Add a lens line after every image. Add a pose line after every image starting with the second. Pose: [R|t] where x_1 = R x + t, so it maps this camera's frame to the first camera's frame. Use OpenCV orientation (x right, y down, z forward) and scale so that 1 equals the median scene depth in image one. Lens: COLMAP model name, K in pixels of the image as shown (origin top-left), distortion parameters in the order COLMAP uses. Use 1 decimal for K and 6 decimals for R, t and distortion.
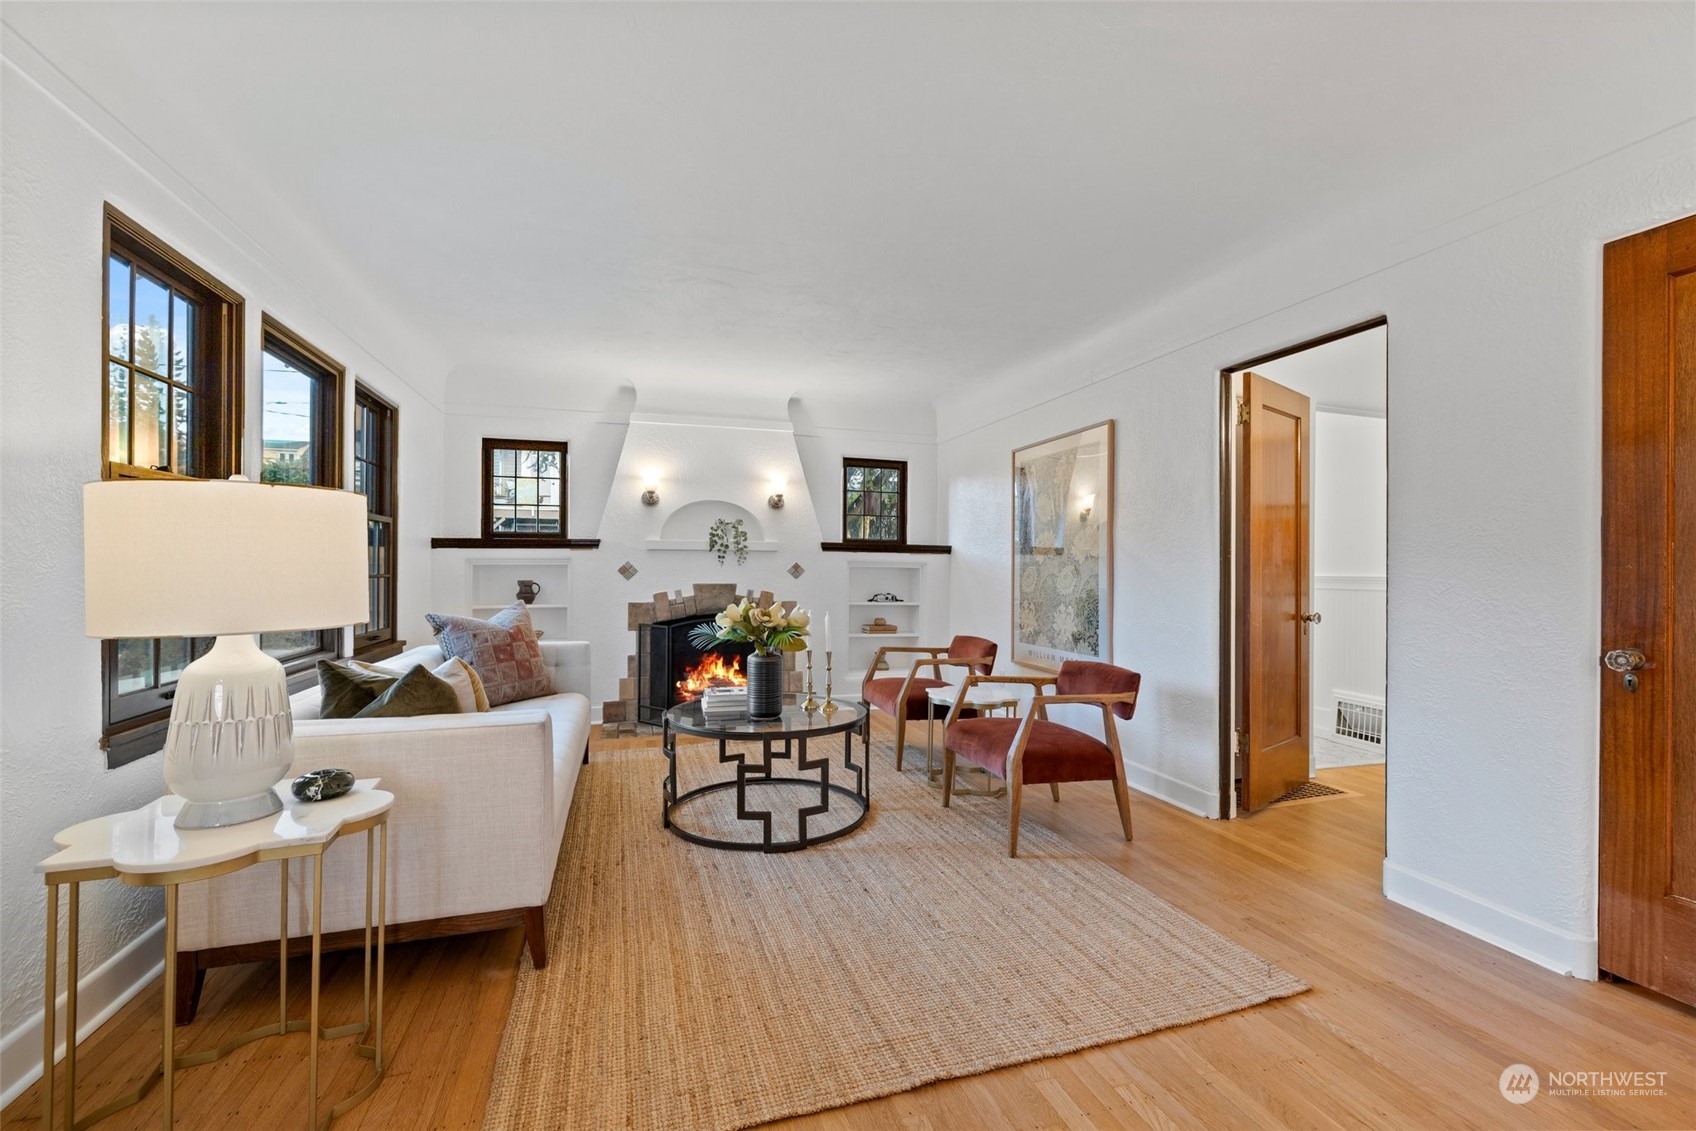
lens RADIAL K [[711.7, 0, 846.7], [0, 711.7, 571.0], [0, 0, 1]] dist [-0.001281, 0.000120]
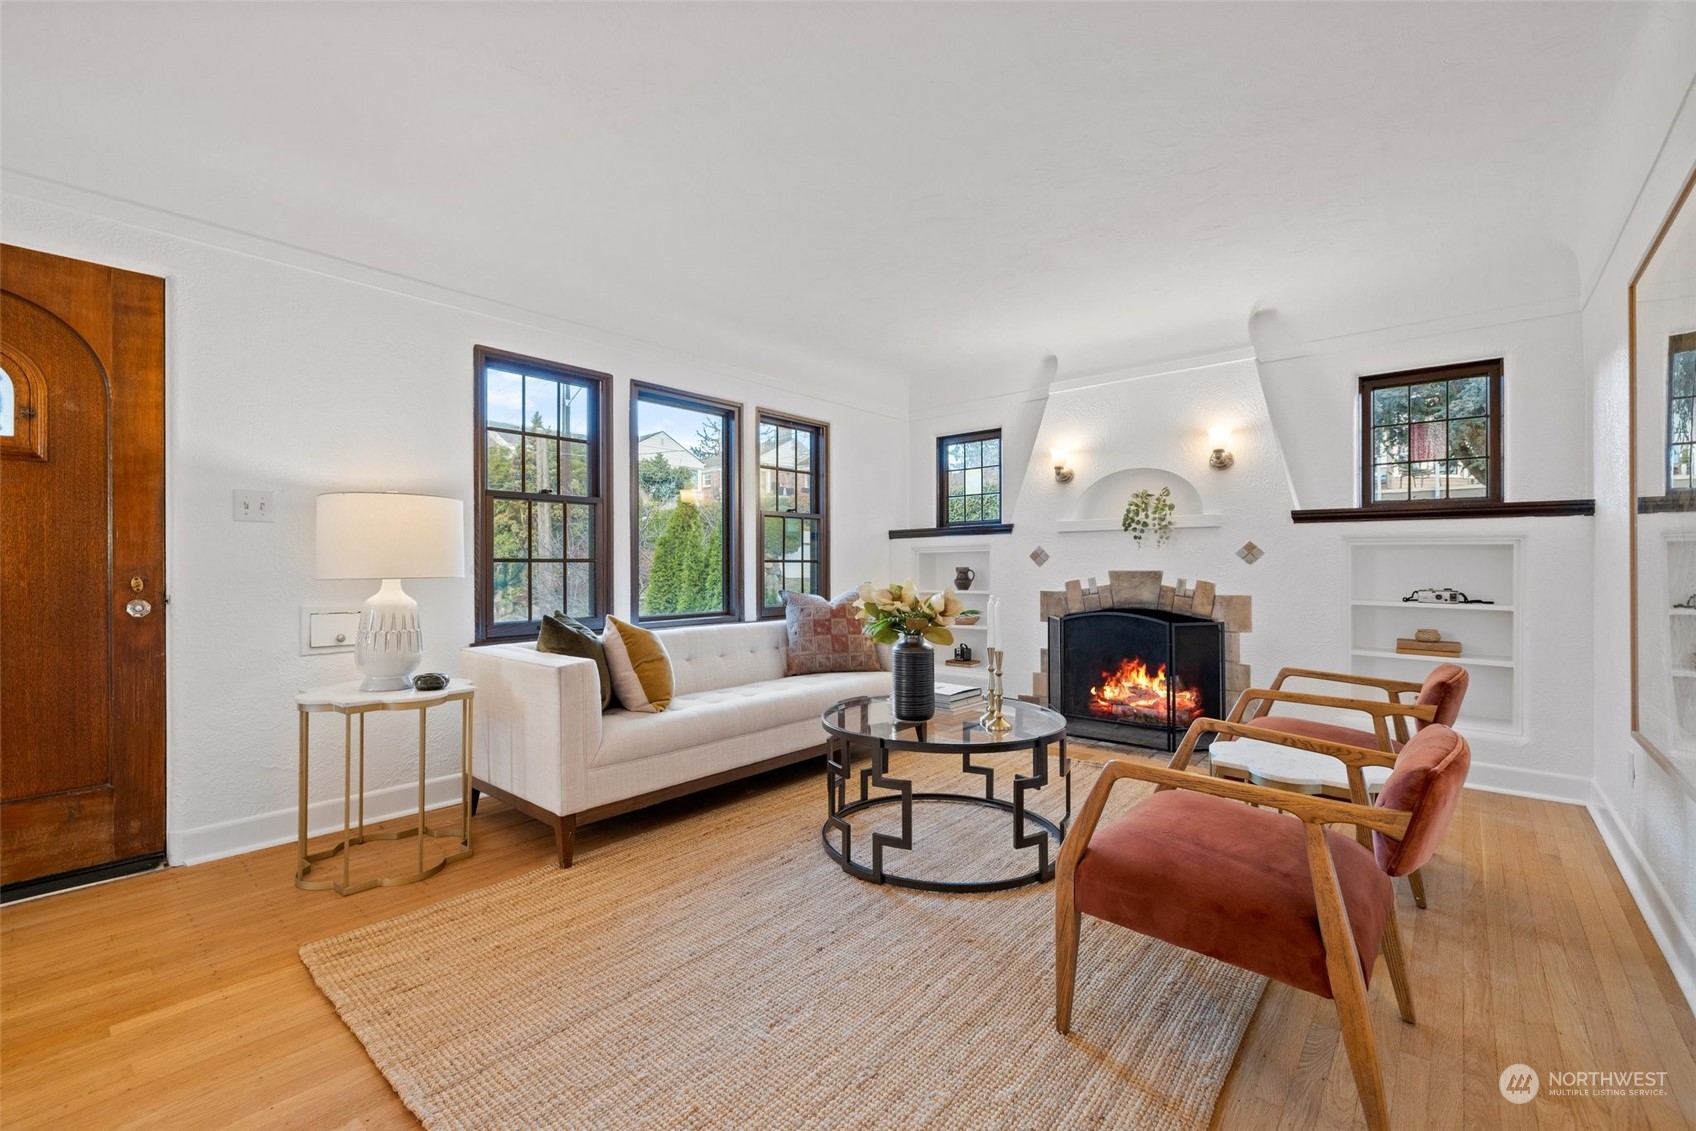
lens RADIAL K [[711.7, 0, 846.7], [0, 711.7, 571.0], [0, 0, 1]] dist [-0.001281, 0.000120]
pose [[0.525551, -0.000831, -0.850762, 0.339200], [0.000531, 1.000000, -0.000648, 0.018740], [0.850762, -0.000111, 0.525551, 0.300554]]
